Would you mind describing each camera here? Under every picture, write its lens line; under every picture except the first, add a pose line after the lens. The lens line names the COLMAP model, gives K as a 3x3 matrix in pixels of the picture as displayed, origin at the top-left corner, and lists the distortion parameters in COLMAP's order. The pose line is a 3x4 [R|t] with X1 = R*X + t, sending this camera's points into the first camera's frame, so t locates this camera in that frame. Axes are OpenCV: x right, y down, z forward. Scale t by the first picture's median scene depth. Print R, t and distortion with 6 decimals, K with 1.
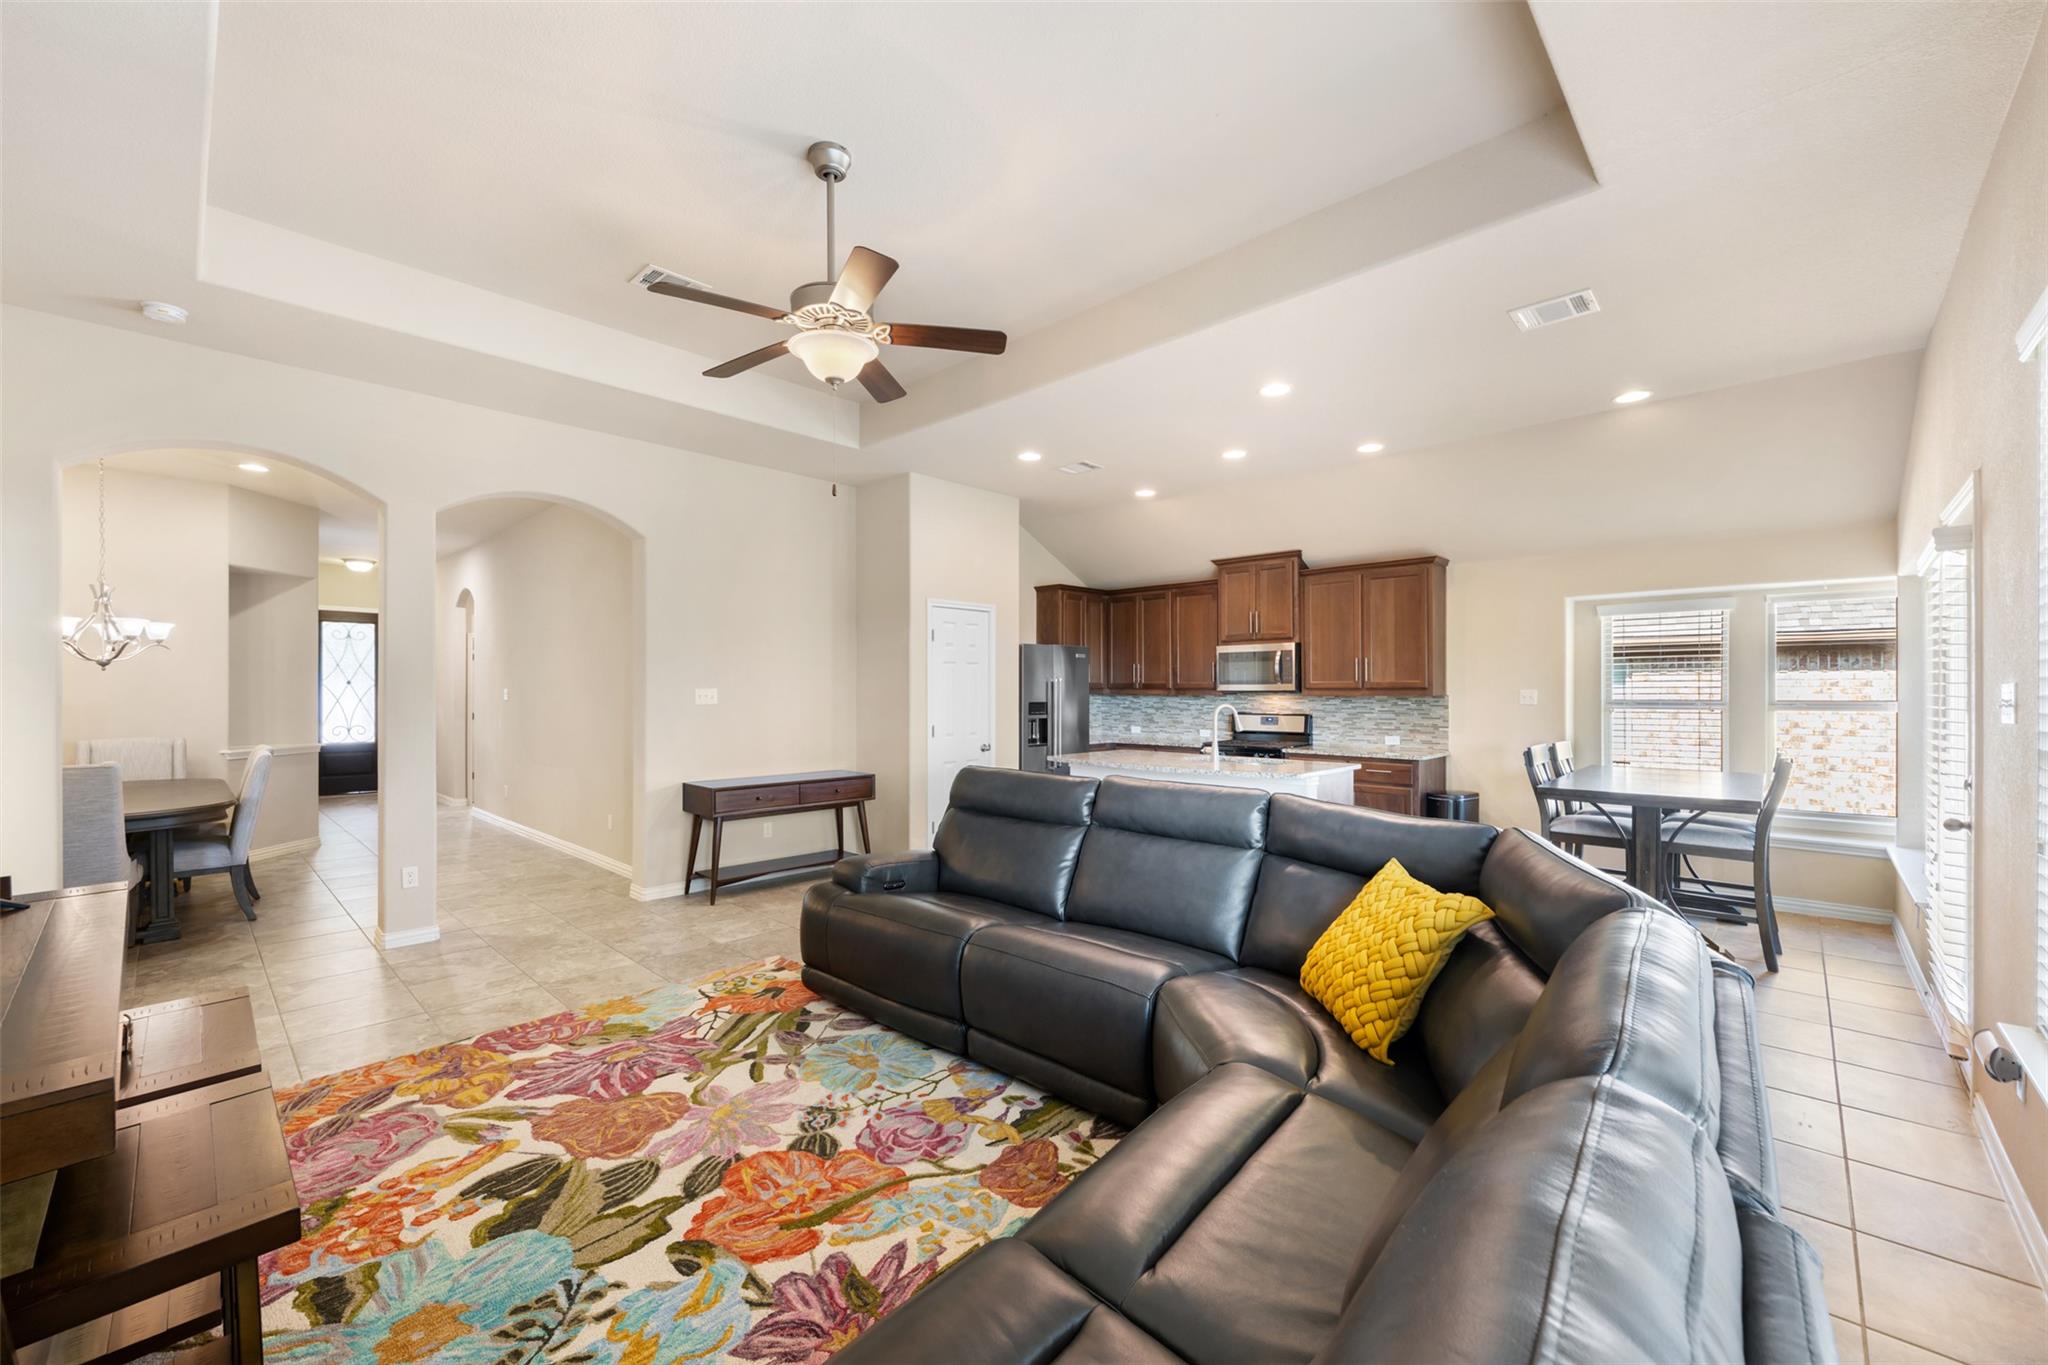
lens RADIAL K [[808.1, 0, 1022.7], [0, 808.1, 690.3], [0, 0, 1]] dist [0.000325, -0.000078]
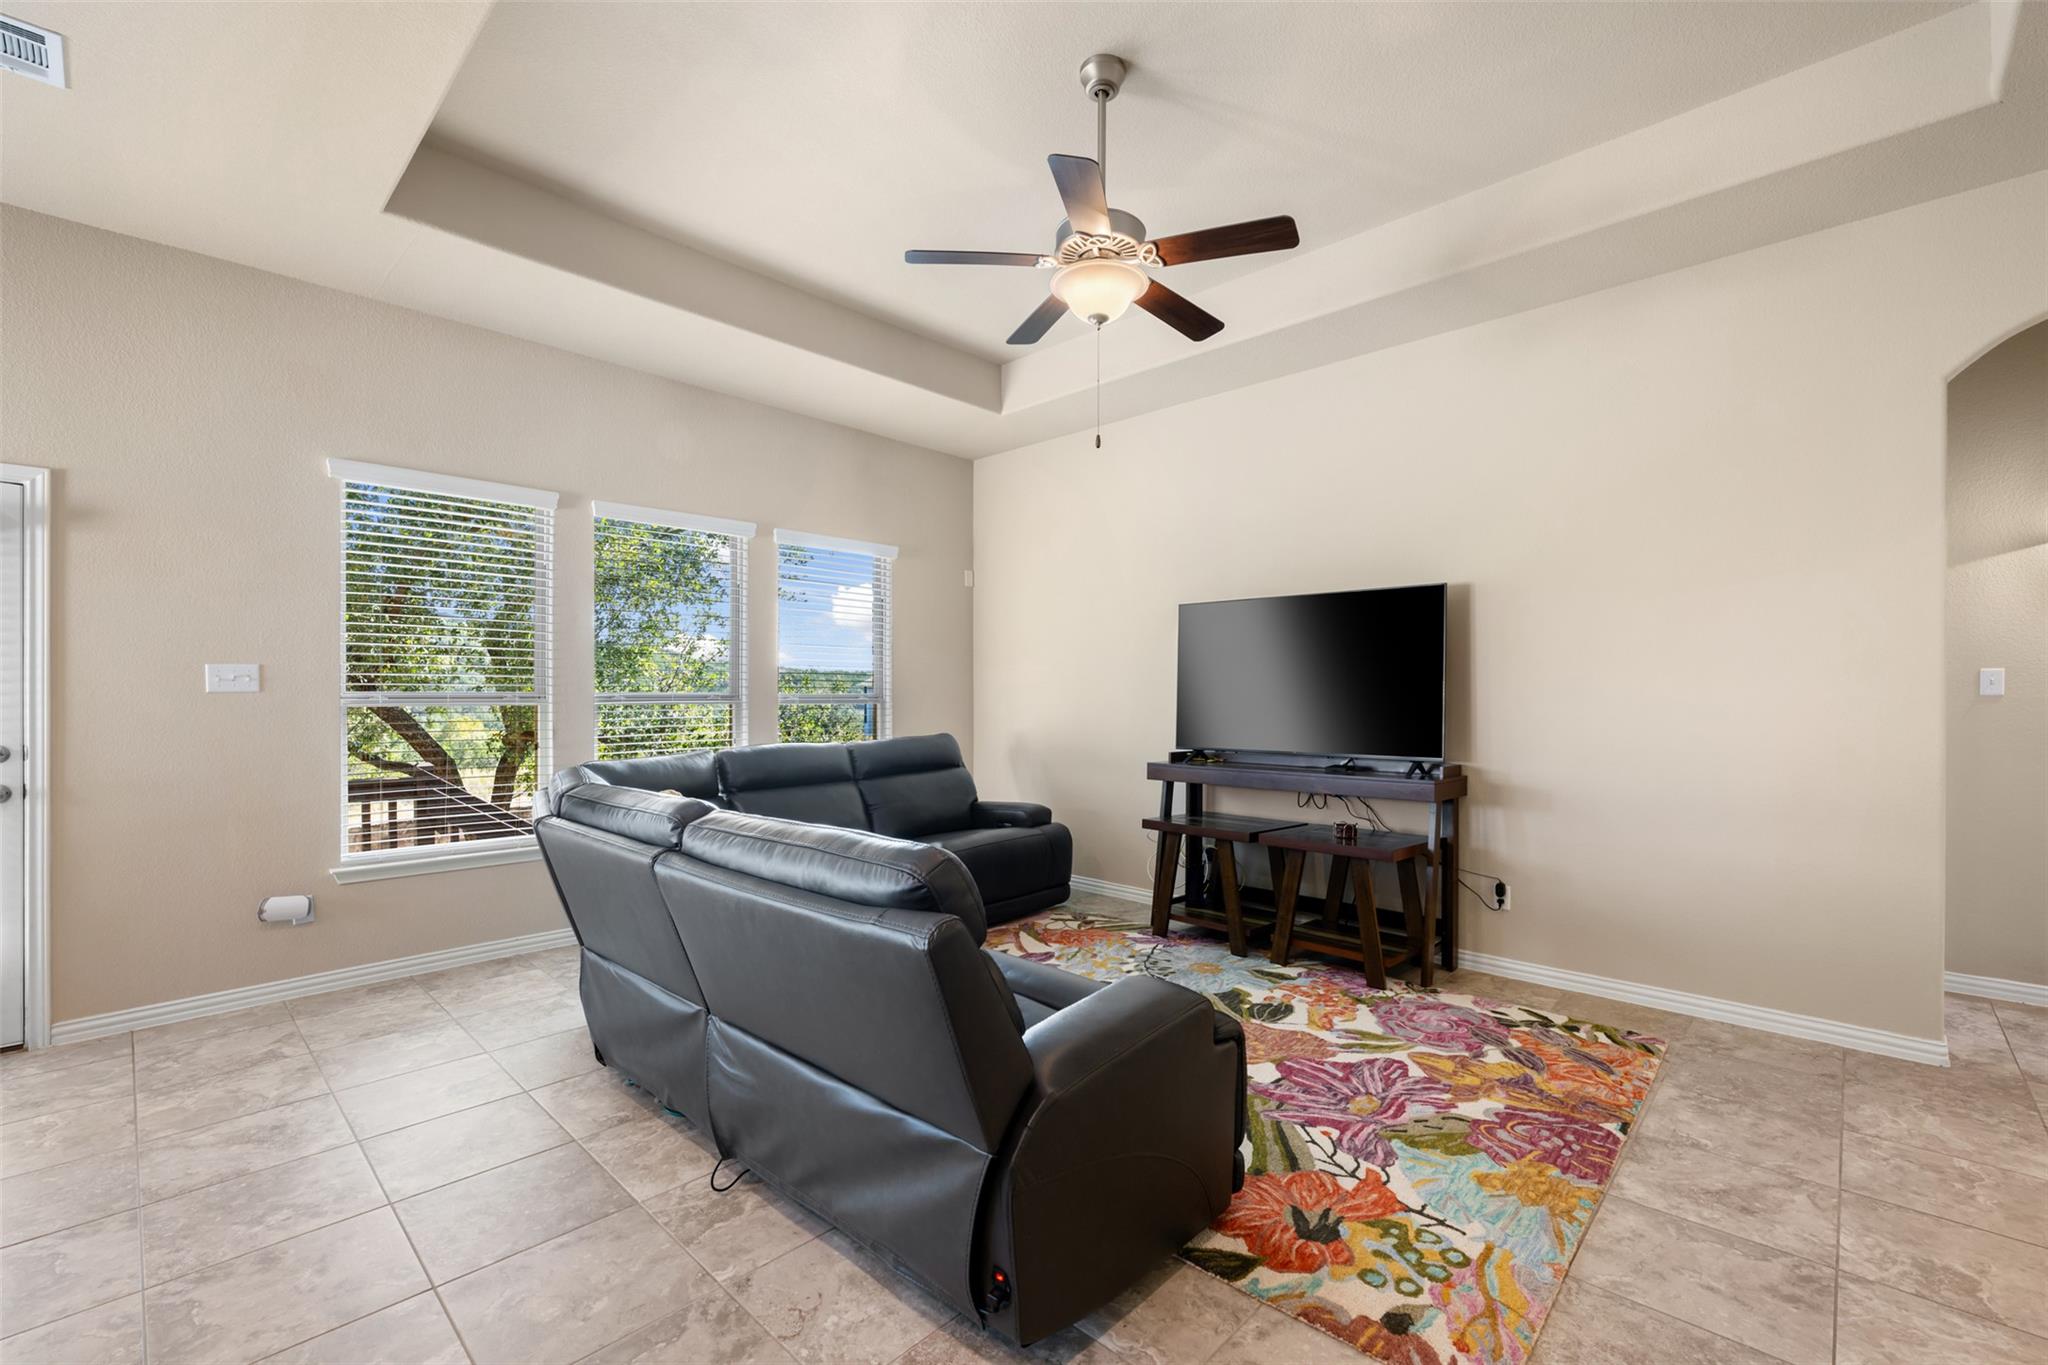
lens RADIAL K [[866.5, 0, 1025.6], [0, 866.5, 694.4], [0, 0, 1]] dist [0.000070, 0.000069]
pose [[-0.999999, -0.001232, -0.000048, -0.143544], [-0.001232, 0.999999, 0.000712, 0.032021], [0.000047, 0.000712, -1.000000, 1.861637]]
